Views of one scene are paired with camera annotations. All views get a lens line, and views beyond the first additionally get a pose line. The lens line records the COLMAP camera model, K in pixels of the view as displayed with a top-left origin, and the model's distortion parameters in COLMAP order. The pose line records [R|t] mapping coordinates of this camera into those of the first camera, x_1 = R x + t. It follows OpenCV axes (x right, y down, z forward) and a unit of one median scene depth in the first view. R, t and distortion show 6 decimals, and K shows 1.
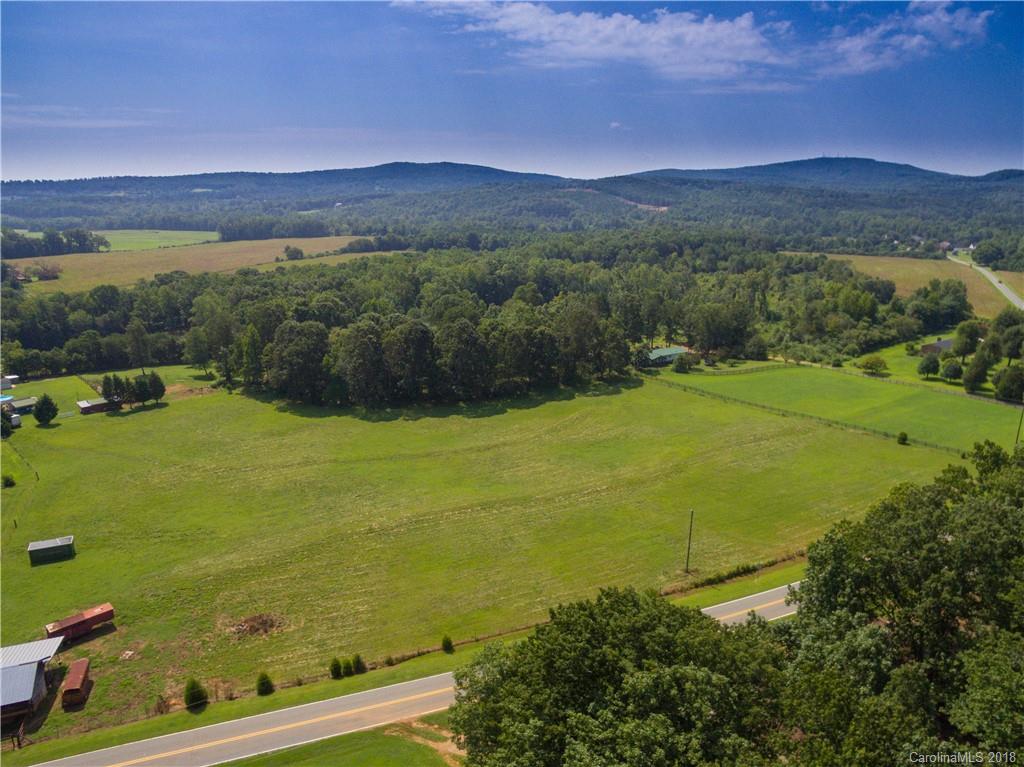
lens RADIAL K [[684.7, 0, 518.0], [0, 684.7, 372.6], [0, 0, 1]] dist [-0.063383, 0.038583]
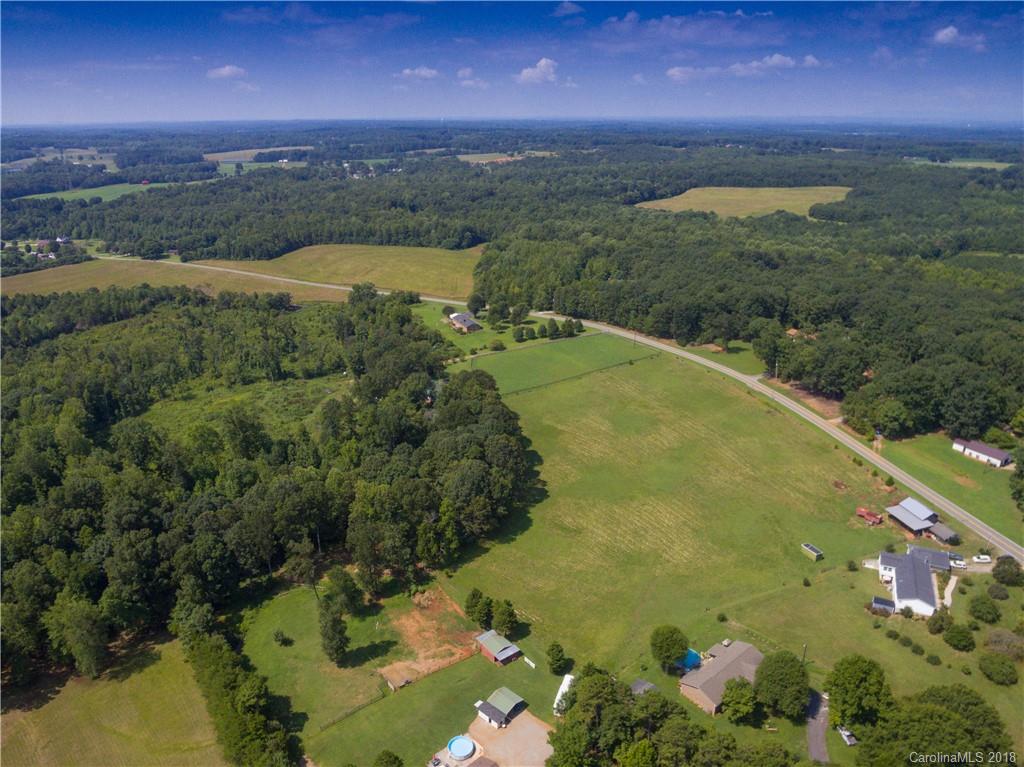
lens RADIAL K [[727.5, 0, 489.3], [0, 727.5, 374.5], [0, 0, 1]] dist [-0.059715, 0.031897]
pose [[0.130702, -0.337748, 0.932118, -1.223396], [0.280778, 0.914301, 0.291921, -0.489093], [-0.950832, 0.223564, 0.214333, 0.652448]]
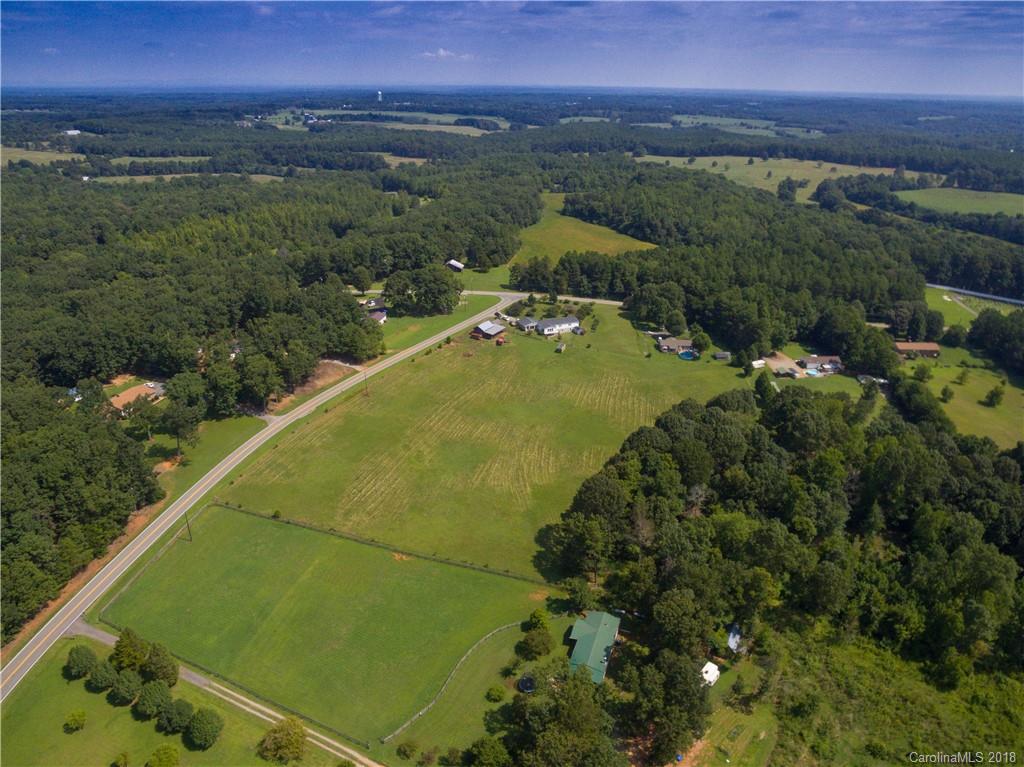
lens RADIAL K [[684.7, 0, 525.4], [0, 684.7, 385.4], [0, 0, 1]] dist [-0.063383, 0.038583]
pose [[-0.744780, 0.270947, -0.609829, 0.664766], [-0.192006, 0.788204, 0.584695, -0.681765], [0.639090, 0.552560, -0.535015, 1.314171]]
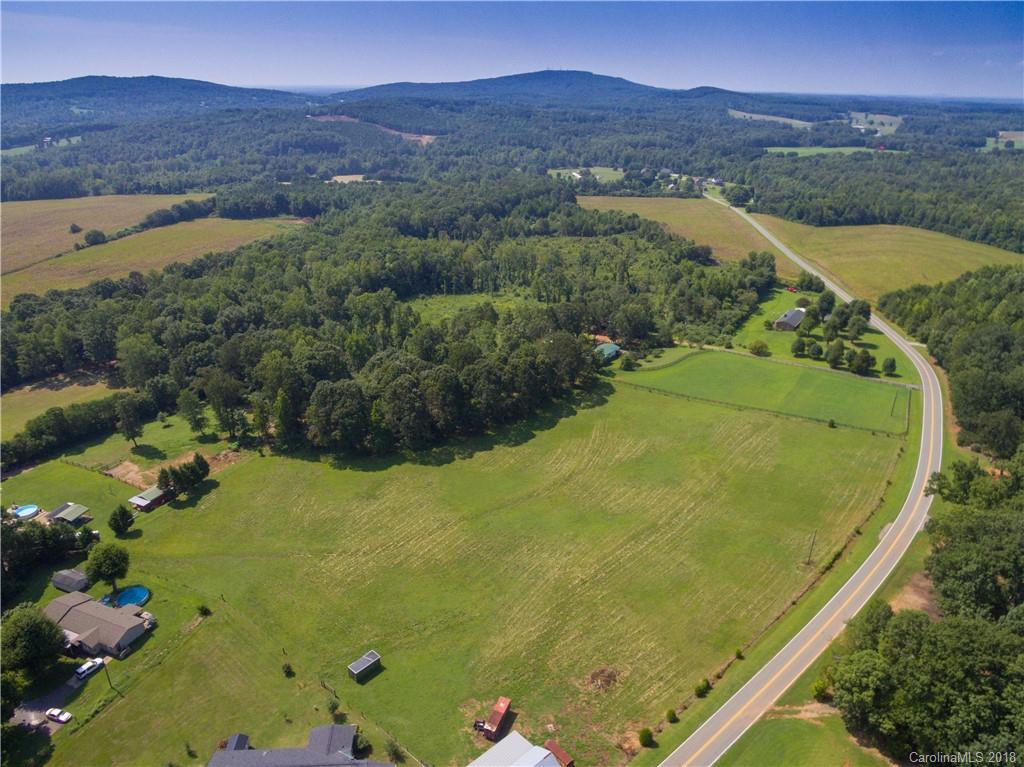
lens RADIAL K [[684.7, 0, 519.0], [0, 684.7, 379.2], [0, 0, 1]] dist [-0.063383, 0.038583]
pose [[0.926990, -0.139724, 0.348090, -0.395460], [0.091935, 0.984358, 0.150293, -0.197599], [-0.363644, -0.107319, 0.925335, -0.079723]]
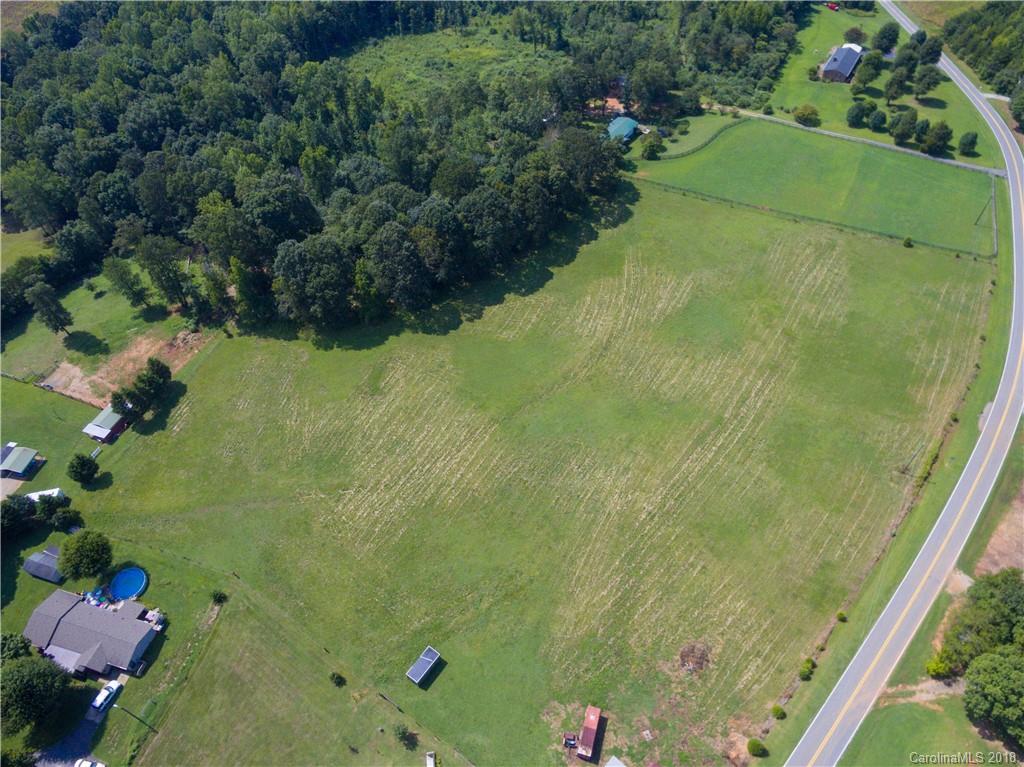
lens RADIAL K [[684.7, 0, 519.7], [0, 684.7, 383.8], [0, 0, 1]] dist [-0.063383, 0.038583]
pose [[0.891187, -0.349753, 0.288893, -0.357868], [0.137141, 0.814761, 0.563345, -0.337237], [-0.432410, -0.462426, 0.774069, 0.159765]]
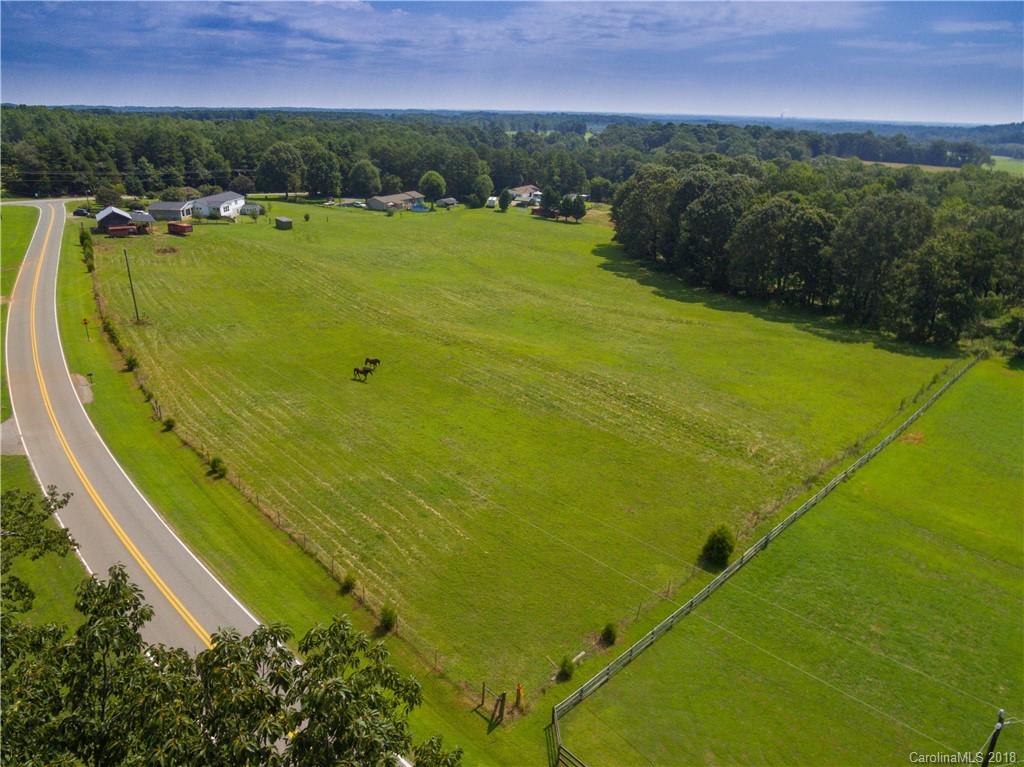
lens RADIAL K [[684.7, 0, 516.9], [0, 684.7, 390.2], [0, 0, 1]] dist [-0.063383, 0.038583]
pose [[0.221050, 0.386786, -0.895284, 0.565799], [-0.282937, 0.903946, 0.320670, -0.035000], [0.933319, 0.182425, 0.309253, 0.549226]]
